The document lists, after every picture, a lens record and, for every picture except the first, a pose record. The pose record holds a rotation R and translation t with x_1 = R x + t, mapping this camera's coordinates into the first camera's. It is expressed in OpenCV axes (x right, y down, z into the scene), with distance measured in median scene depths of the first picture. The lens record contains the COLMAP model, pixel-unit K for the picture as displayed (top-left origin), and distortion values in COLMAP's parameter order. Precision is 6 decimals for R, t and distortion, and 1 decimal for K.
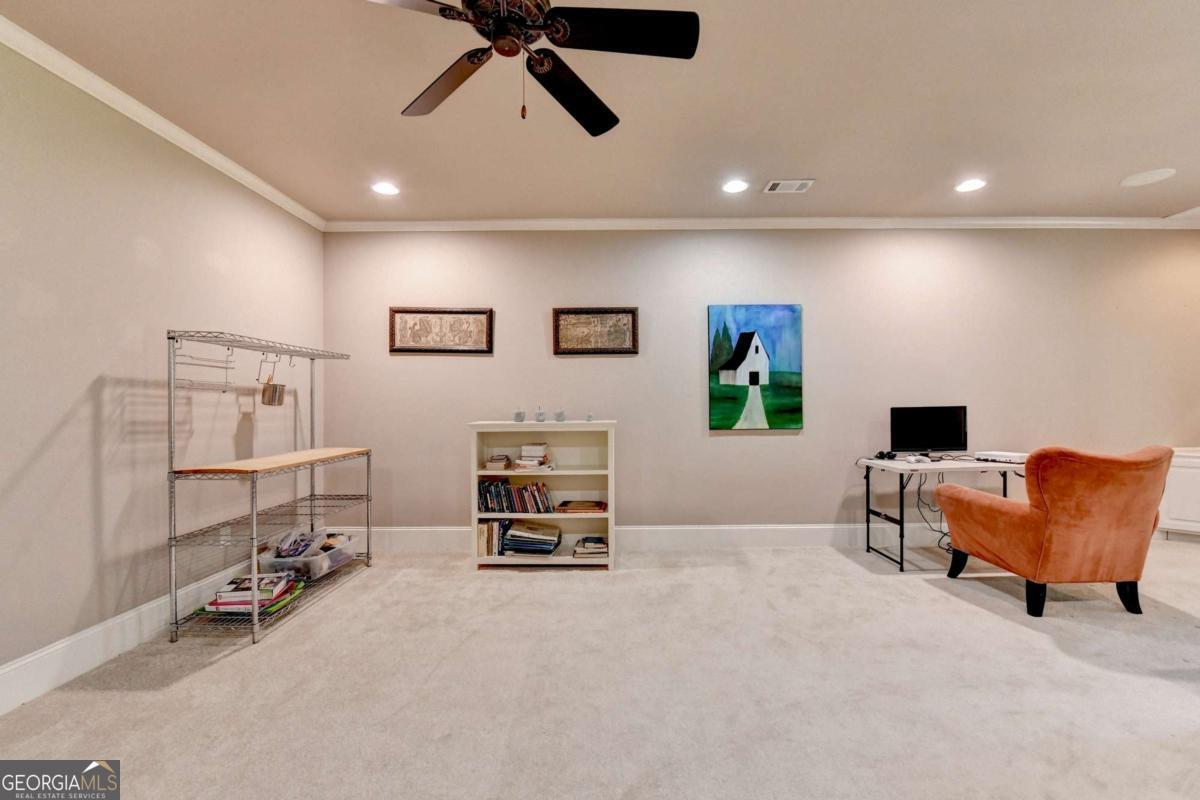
lens RADIAL K [[487.3, 0, 617.8], [0, 487.3, 400.3], [0, 0, 1]] dist [-0.023723, -0.000055]
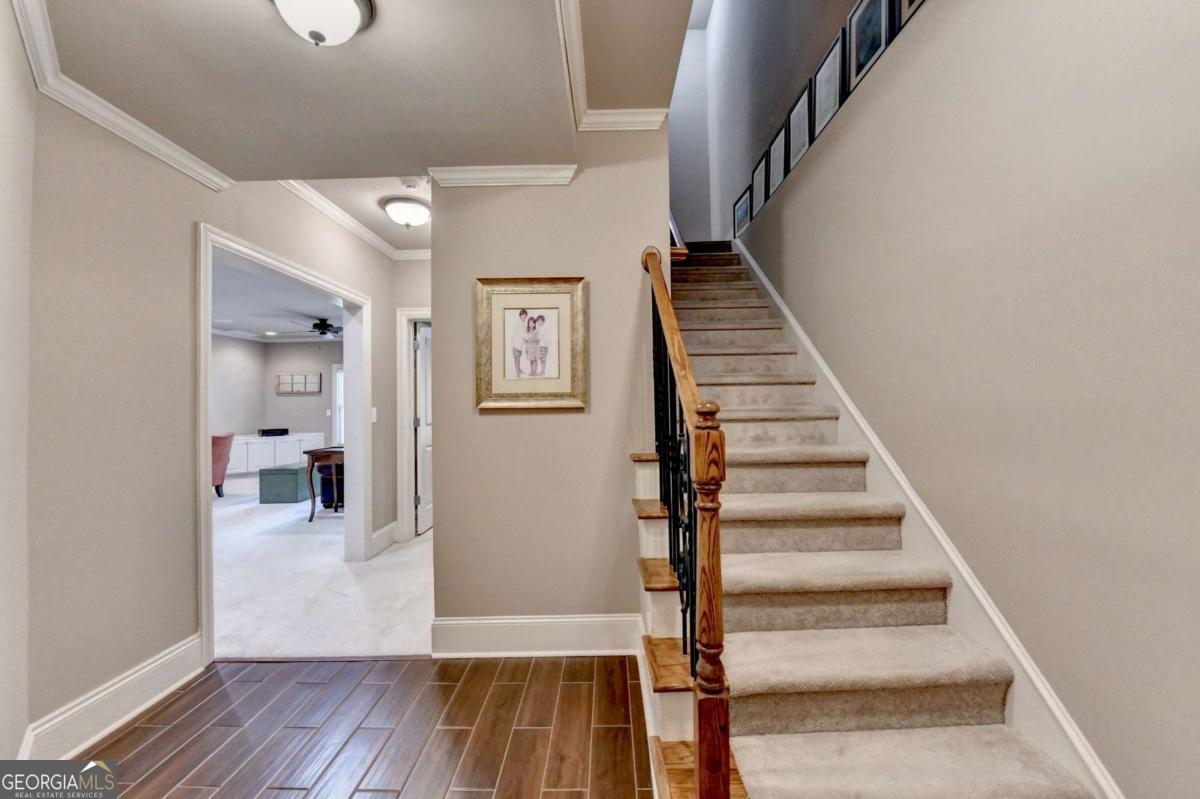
lens RADIAL K [[487.3, 0, 617.8], [0, 487.3, 399.8], [0, 0, 1]] dist [-0.023723, -0.000055]
pose [[0.001800, 0.020126, 0.999796, -1.265172], [0.008584, 0.999760, -0.020141, -0.008590], [-0.999962, 0.008619, 0.001627, -0.973203]]
